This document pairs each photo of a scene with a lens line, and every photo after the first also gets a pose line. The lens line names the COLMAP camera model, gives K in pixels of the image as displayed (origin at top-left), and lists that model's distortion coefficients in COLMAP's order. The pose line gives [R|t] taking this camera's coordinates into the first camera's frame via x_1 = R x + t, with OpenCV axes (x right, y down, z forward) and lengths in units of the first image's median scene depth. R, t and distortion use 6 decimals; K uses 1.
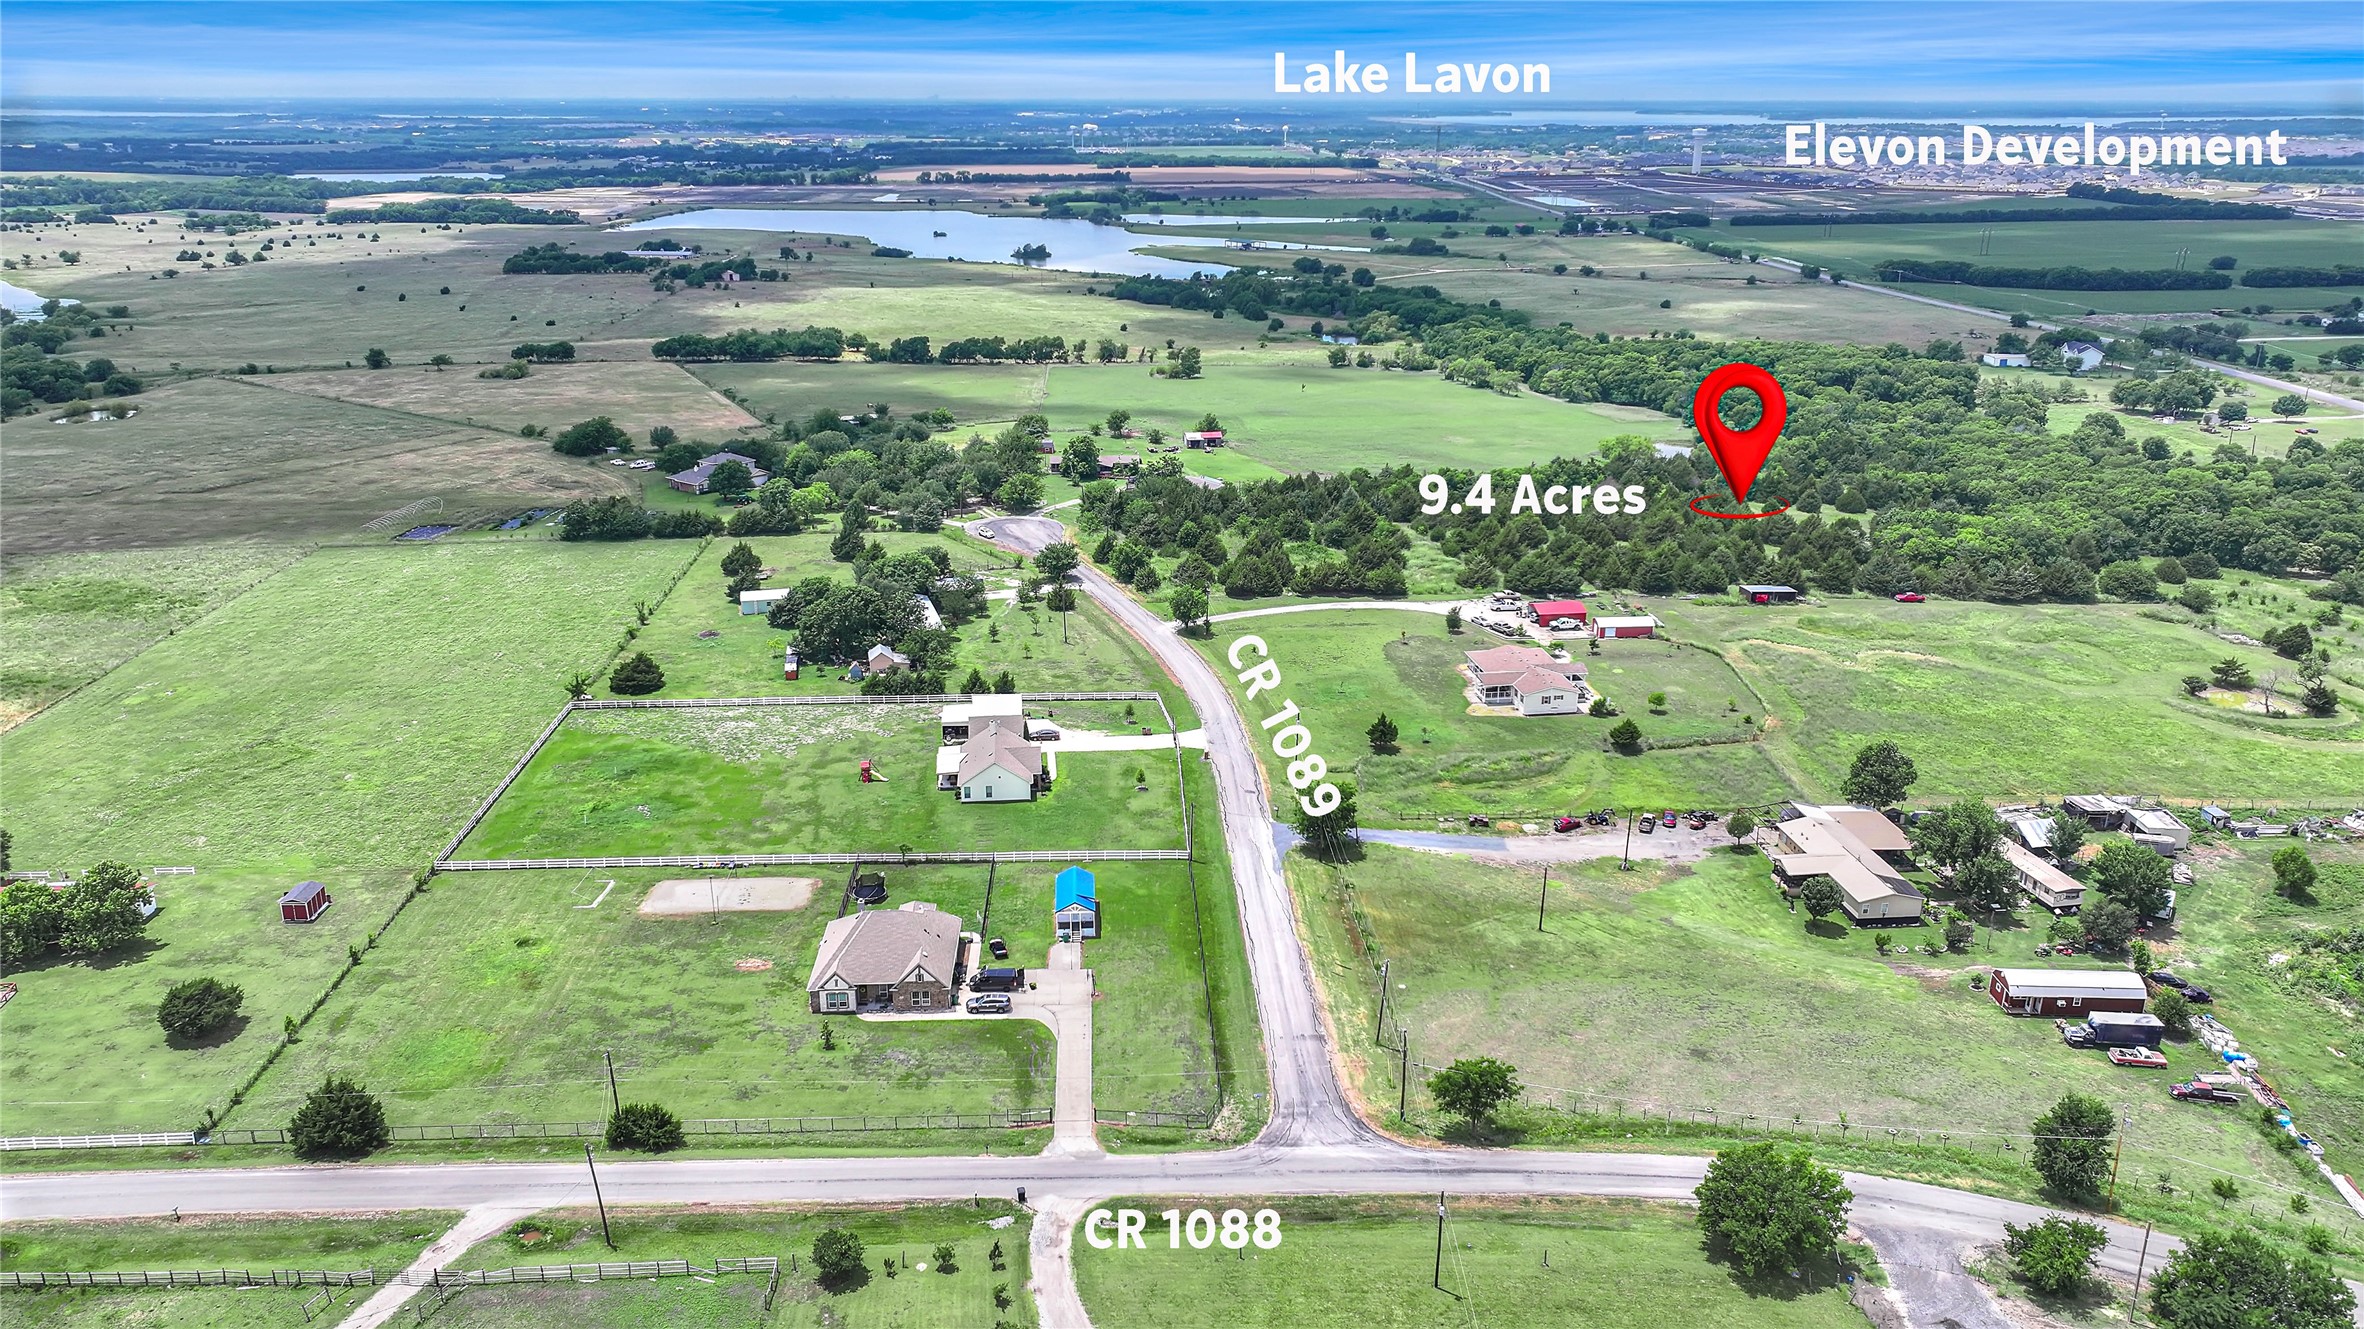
lens RADIAL K [[1692.1, 0, 1182.0], [0, 1692.1, 664.5], [0, 0, 1]] dist [0.006403, 0.002584]
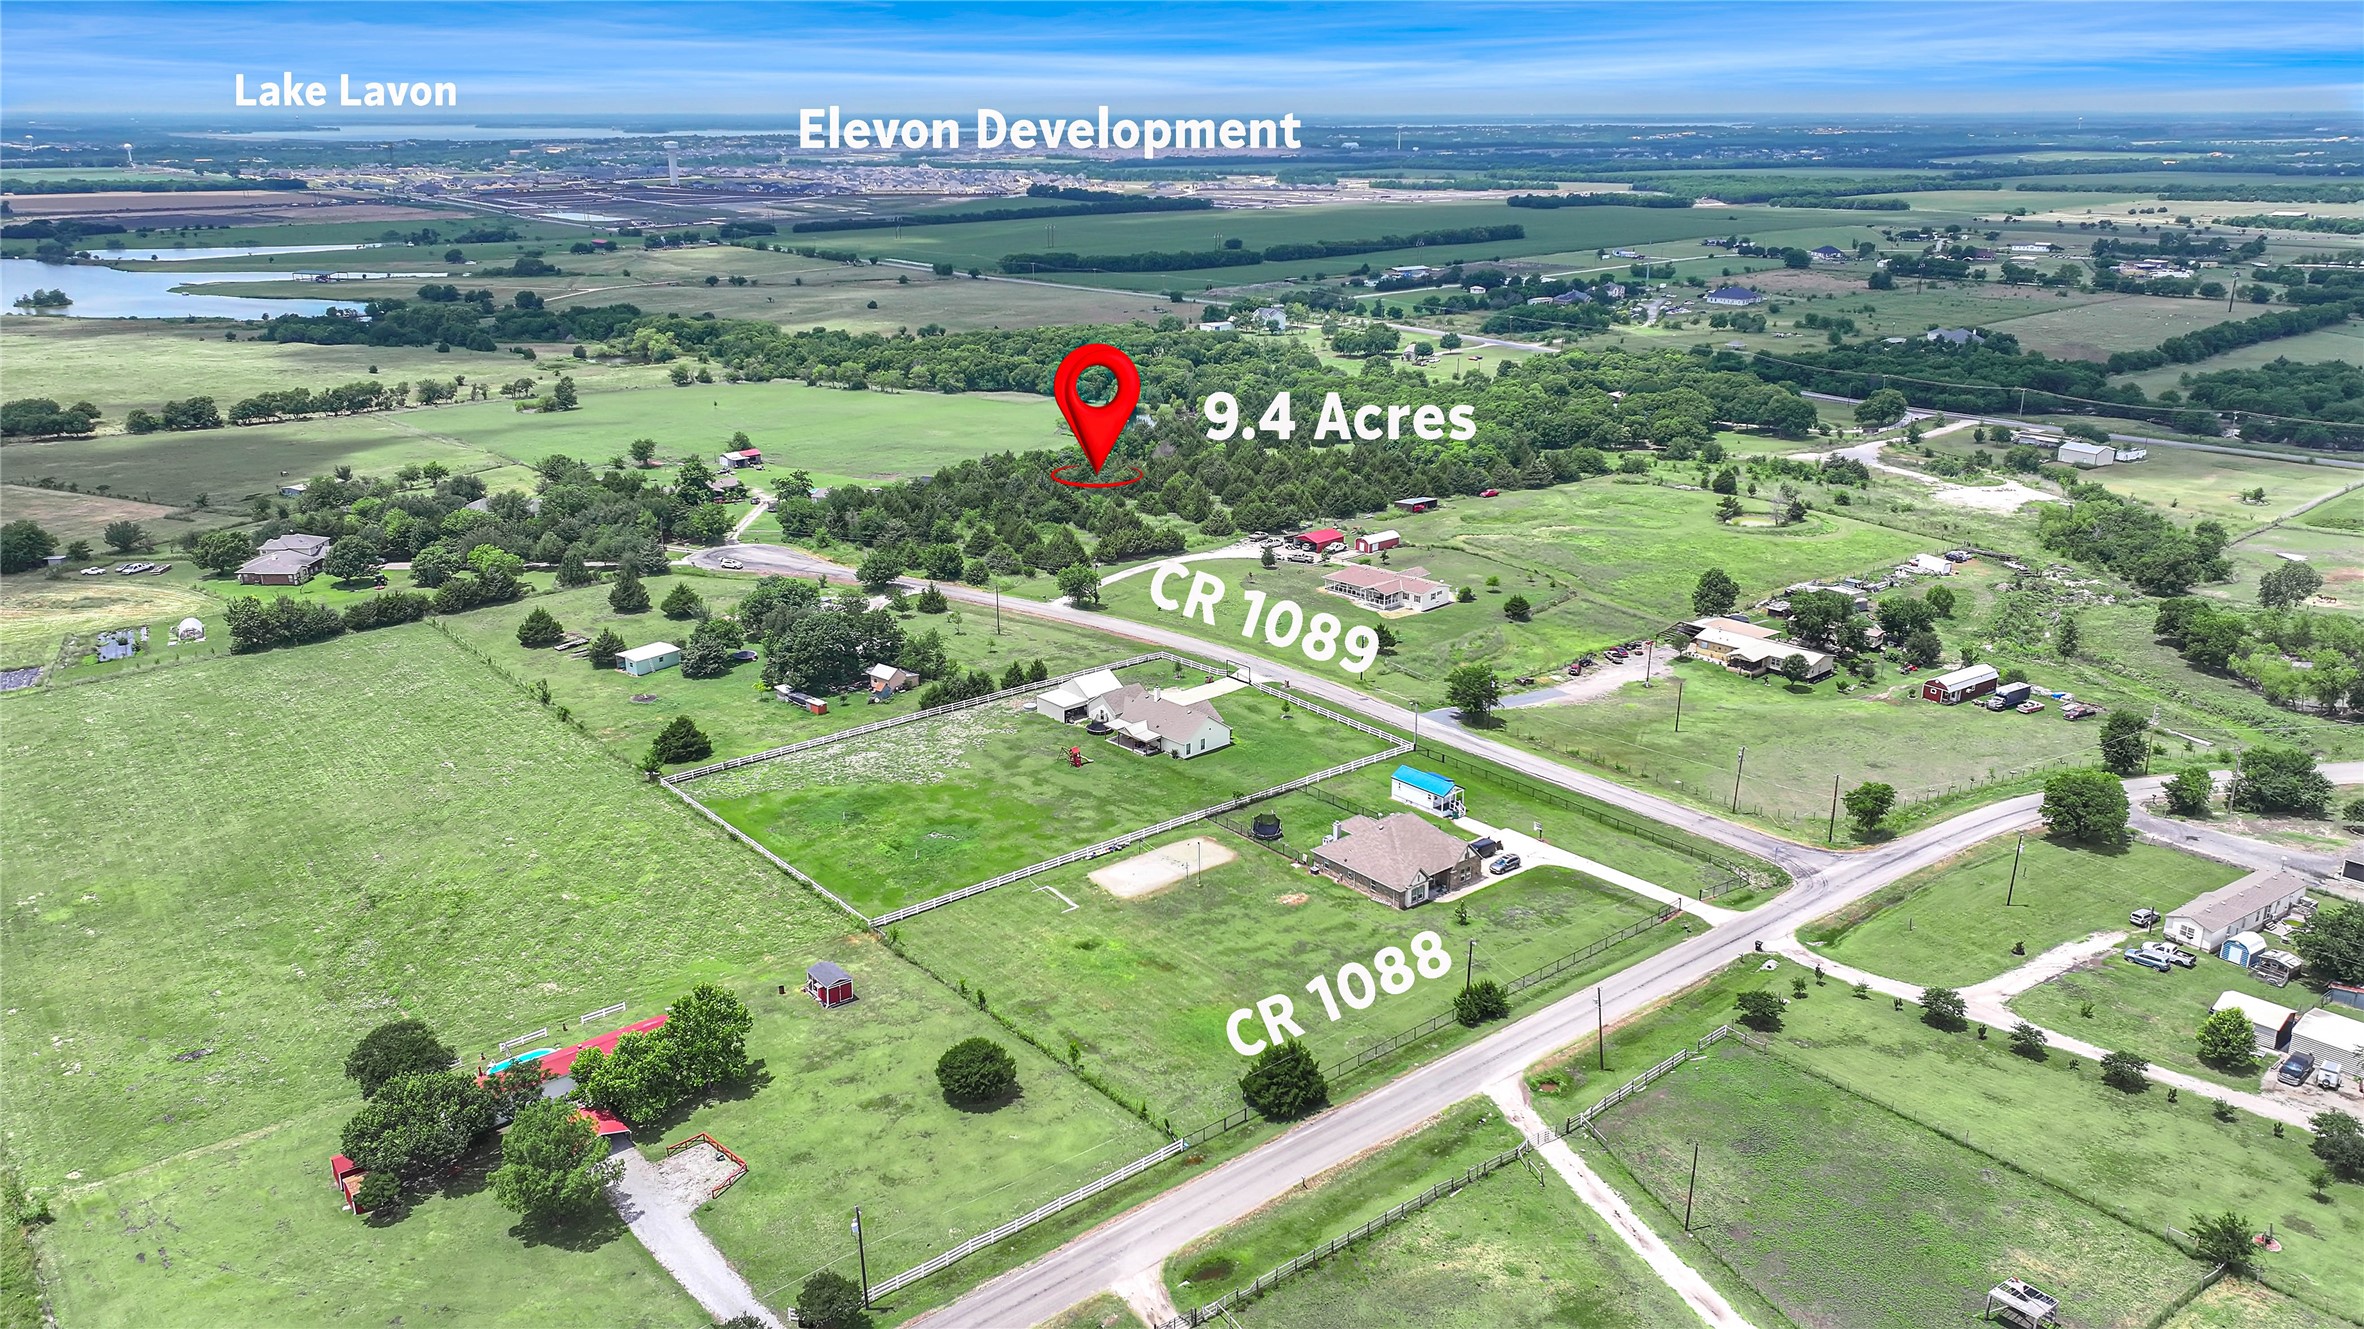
lens RADIAL K [[1667.0, 0, 1179.5], [0, 1667.0, 662.1], [0, 0, 1]] dist [0.008191, 0.005399]
pose [[0.804541, -0.190215, 0.562612, -0.845731], [0.192566, 0.979693, 0.055856, -0.048658], [-0.561812, 0.063402, 0.824832, 0.117282]]
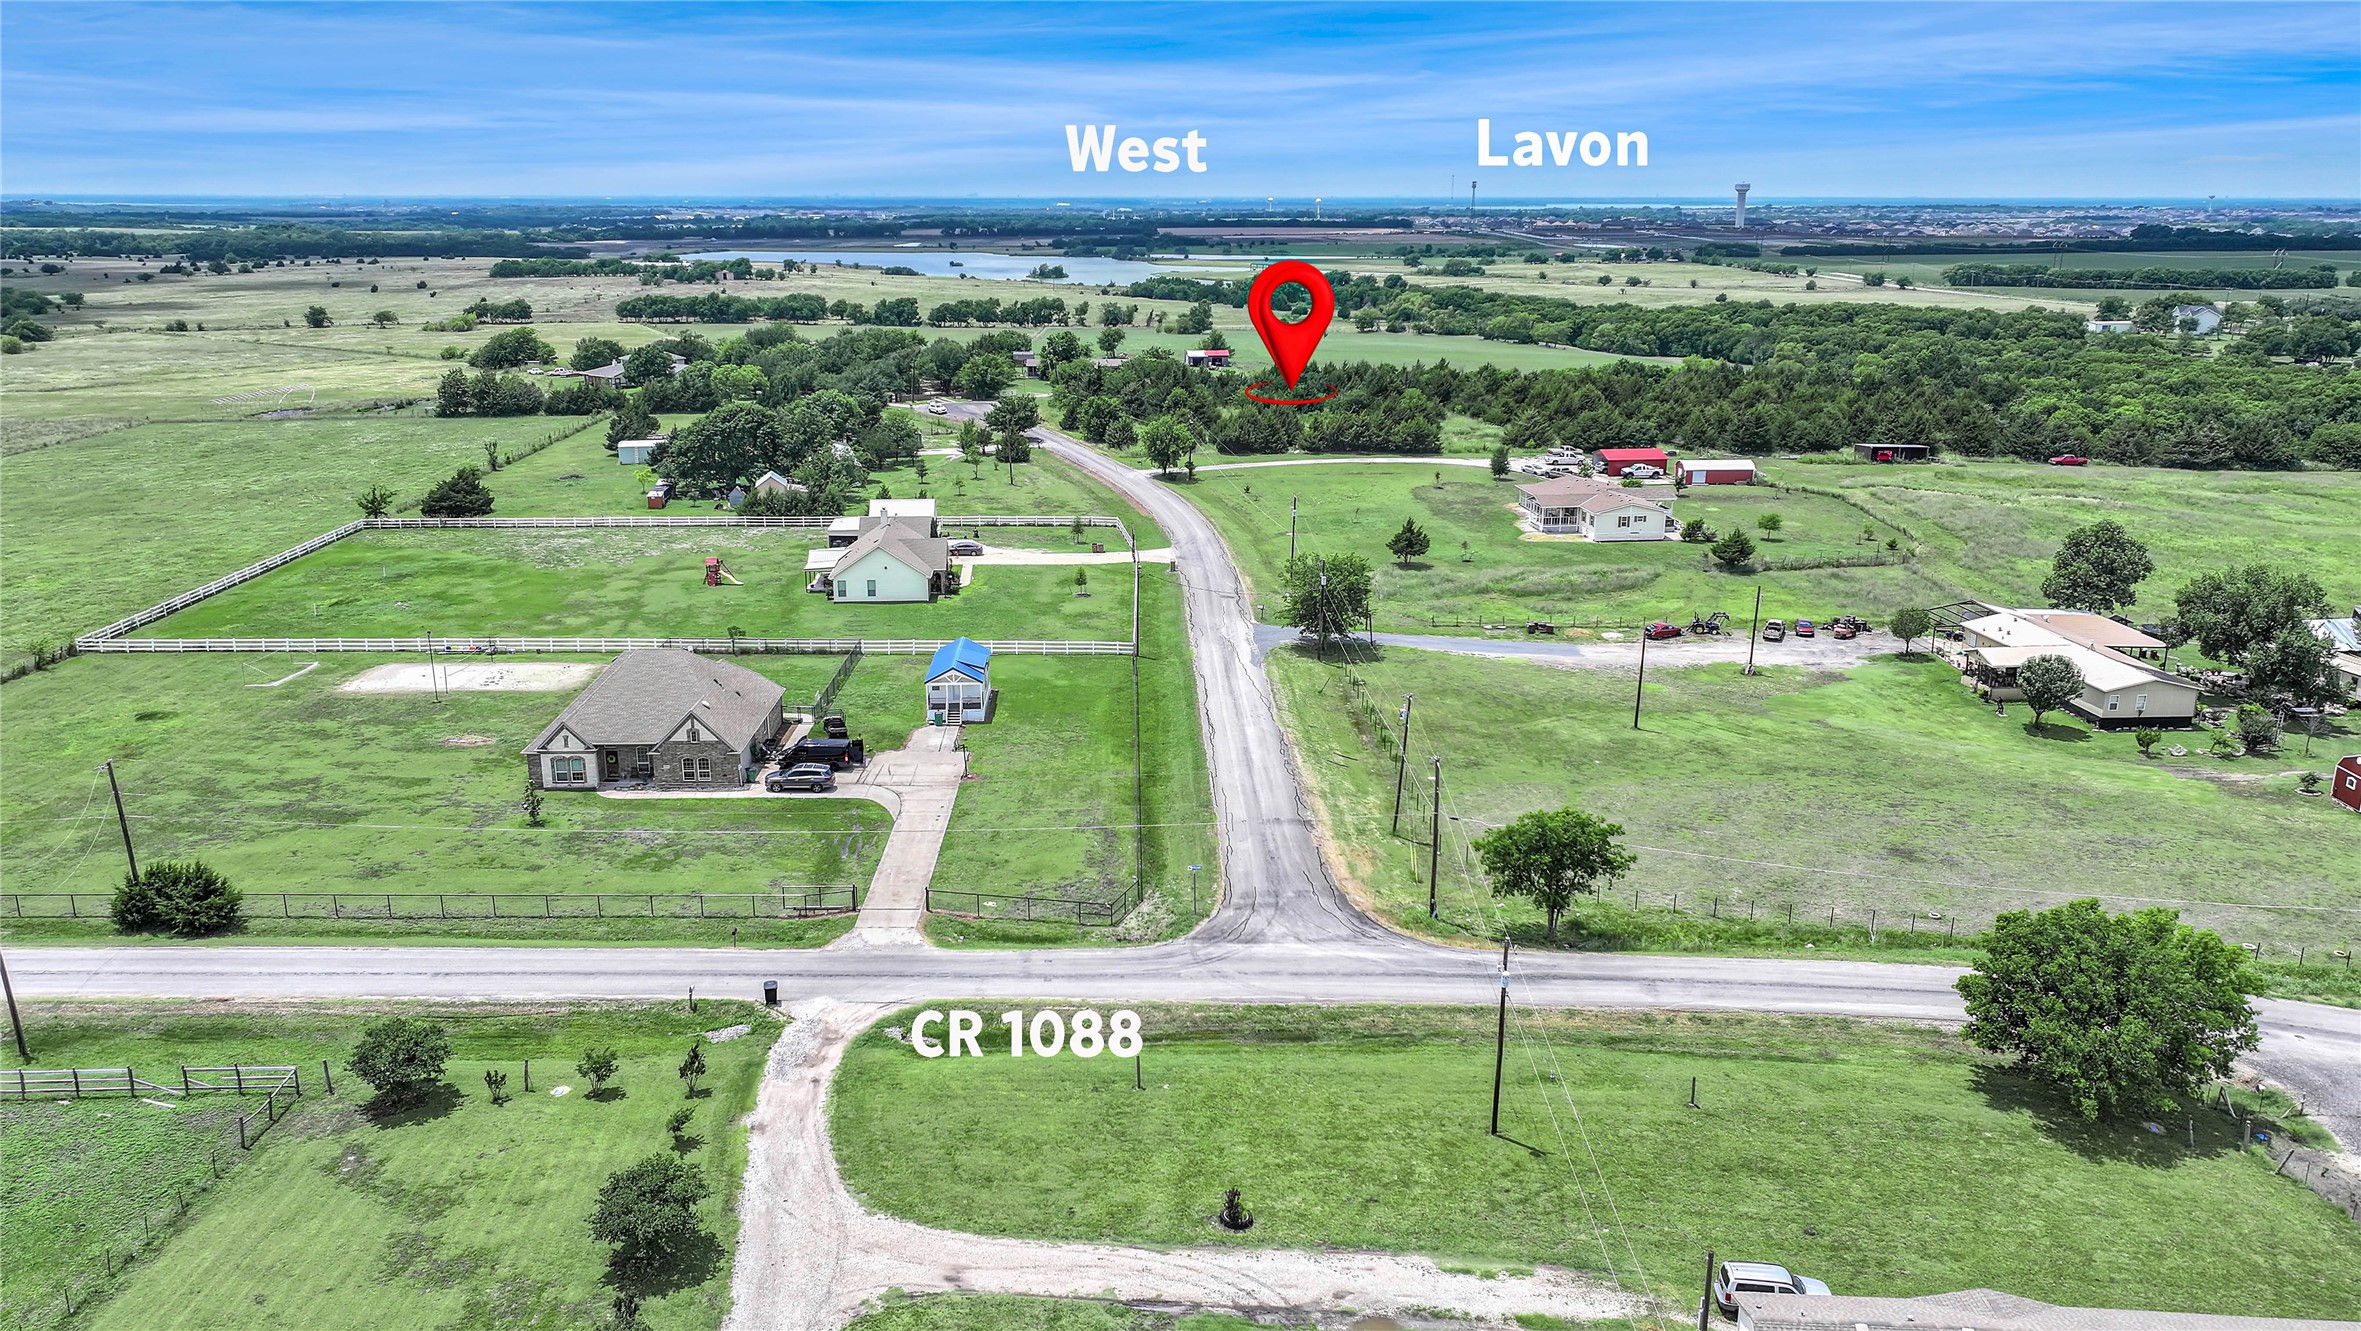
lens RADIAL K [[1708.3, 0, 1180.5], [0, 1708.3, 665.5], [0, 0, 1]] dist [0.001527, 0.009827]
pose [[0.999777, 0.009144, -0.019026, 0.040069], [-0.010114, 0.998619, -0.051546, 0.168076], [0.018529, 0.051727, 0.998489, 0.303083]]
